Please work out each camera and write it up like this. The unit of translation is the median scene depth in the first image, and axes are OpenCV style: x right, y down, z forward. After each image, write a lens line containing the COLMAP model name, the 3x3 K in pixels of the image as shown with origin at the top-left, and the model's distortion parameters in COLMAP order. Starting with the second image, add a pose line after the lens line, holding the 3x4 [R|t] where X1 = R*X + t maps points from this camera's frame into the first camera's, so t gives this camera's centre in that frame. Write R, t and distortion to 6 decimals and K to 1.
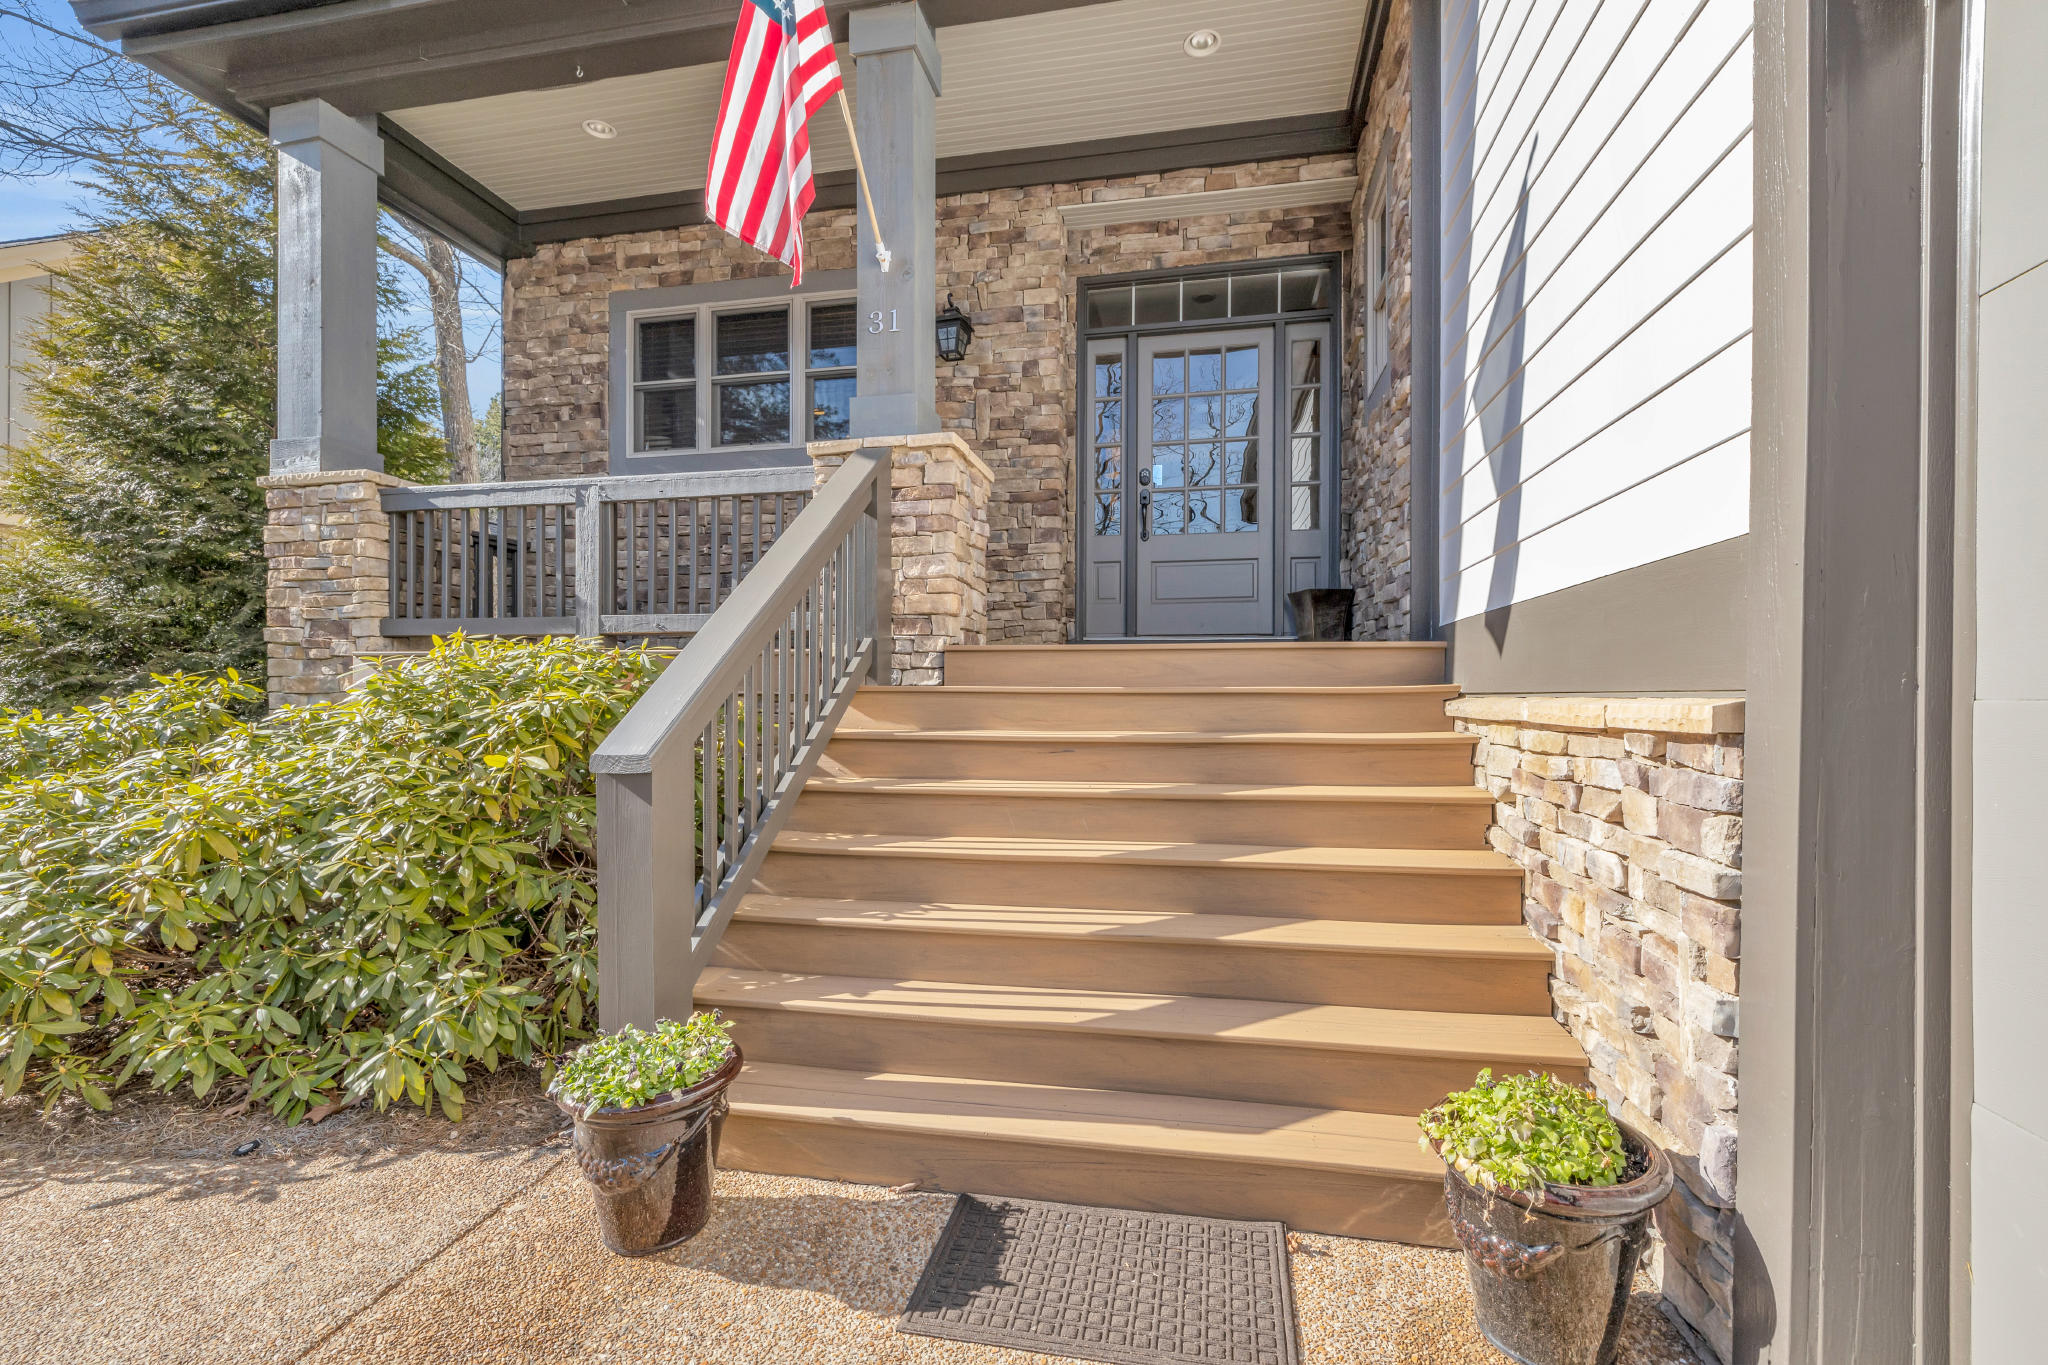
lens RADIAL K [[895.9, 0, 1028.6], [0, 895.9, 691.8], [0, 0, 1]] dist [0.001702, 0.001372]
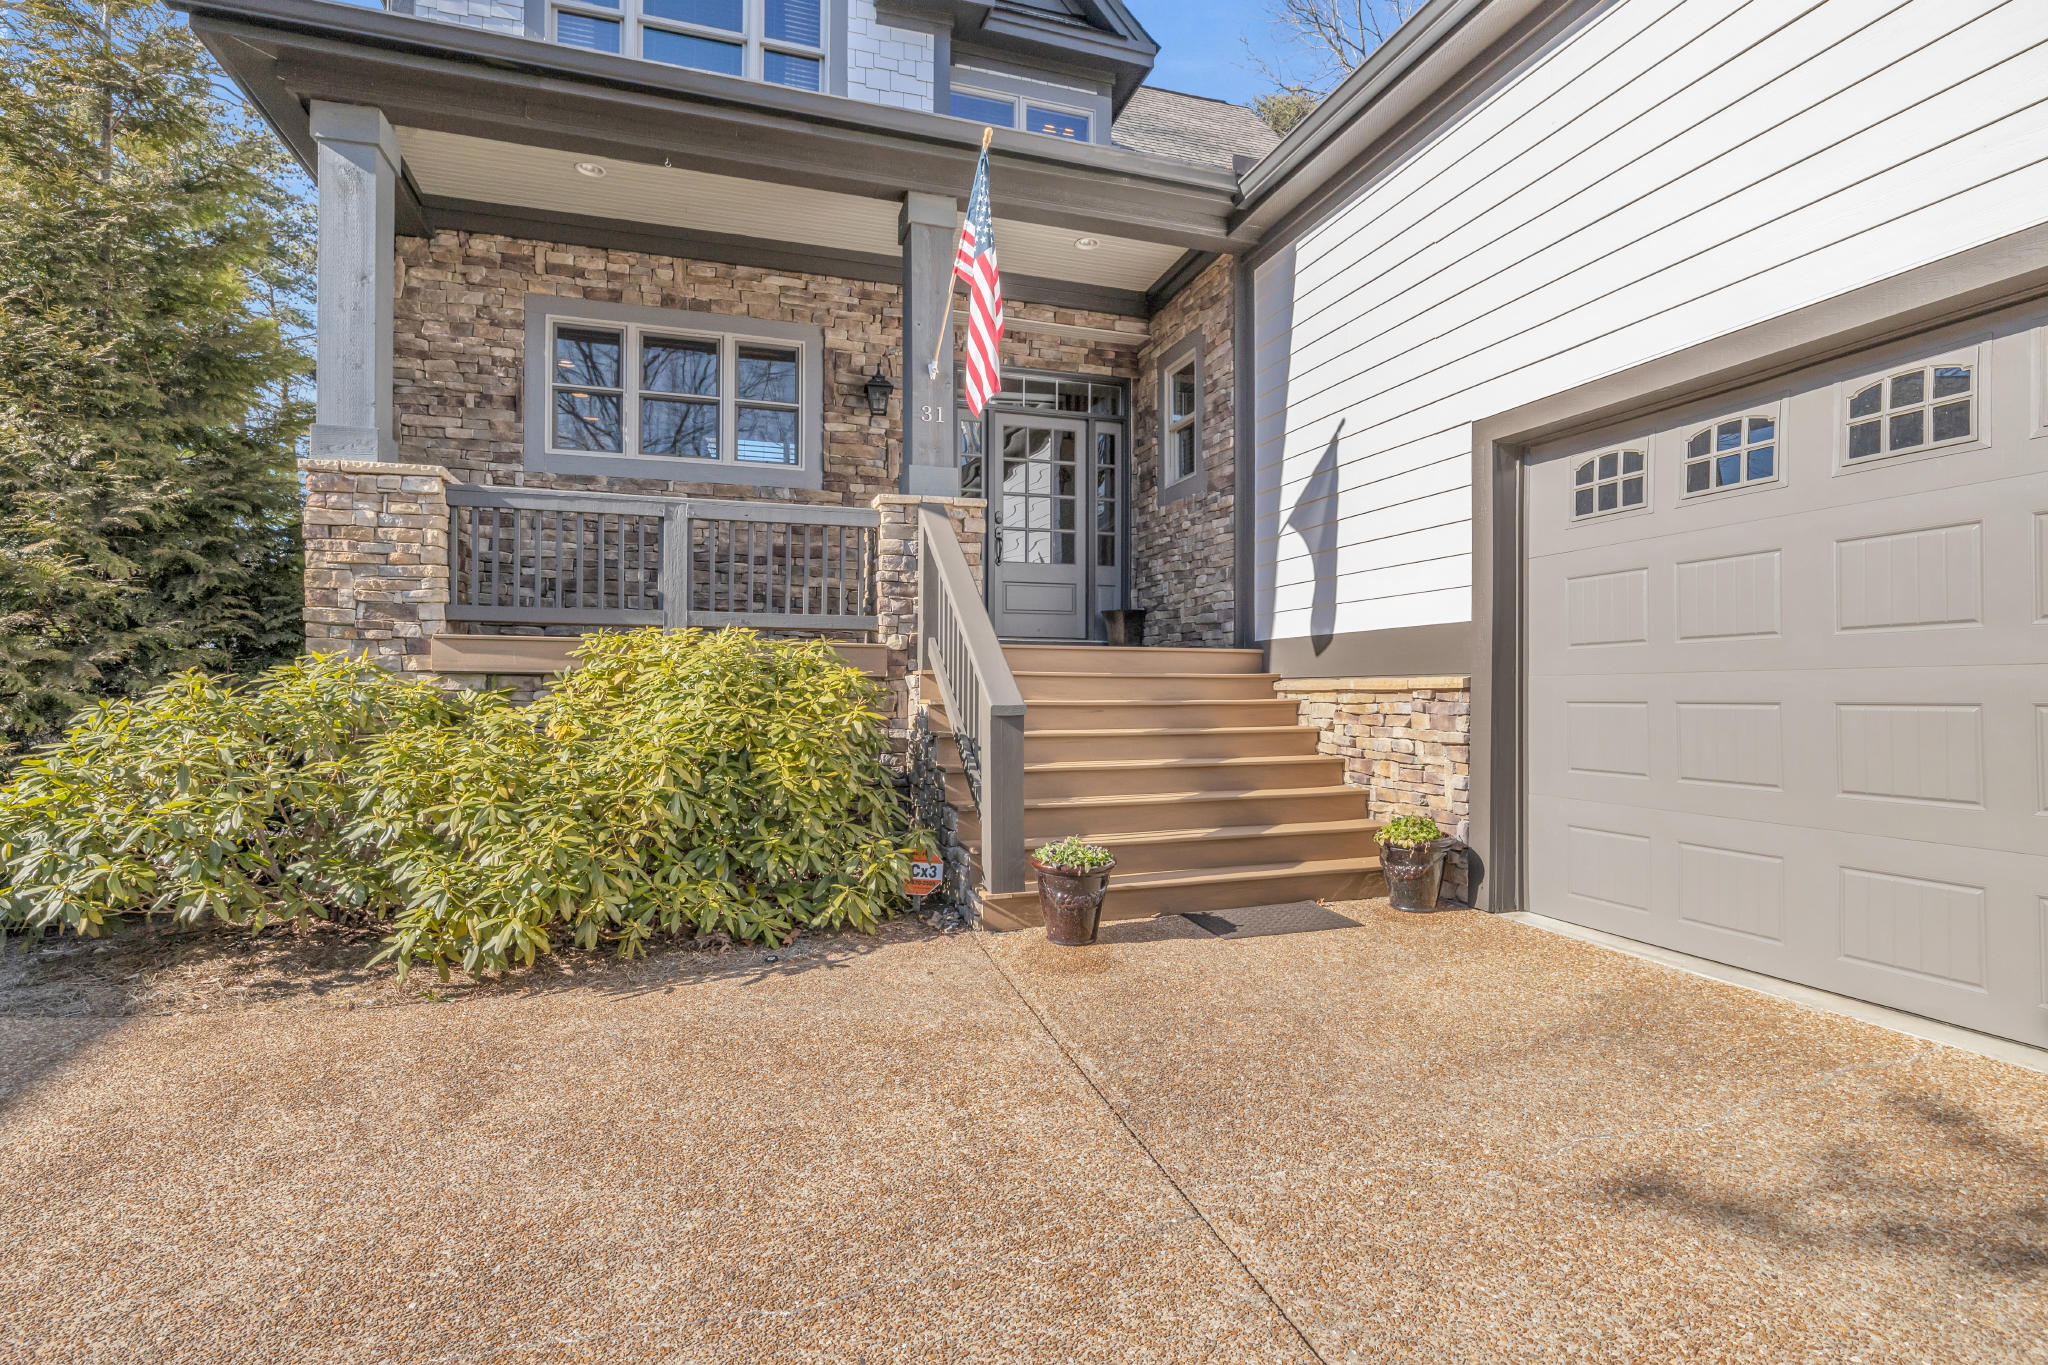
lens RADIAL K [[968.1, 0, 1032.2], [0, 968.1, 682.0], [0, 0, 1]] dist [-0.006197, -0.000813]
pose [[0.873920, 0.005937, 0.486034, -0.584085], [-0.003855, 0.999979, -0.005284, 0.014270], [-0.486055, 0.002744, 0.873924, -0.315873]]
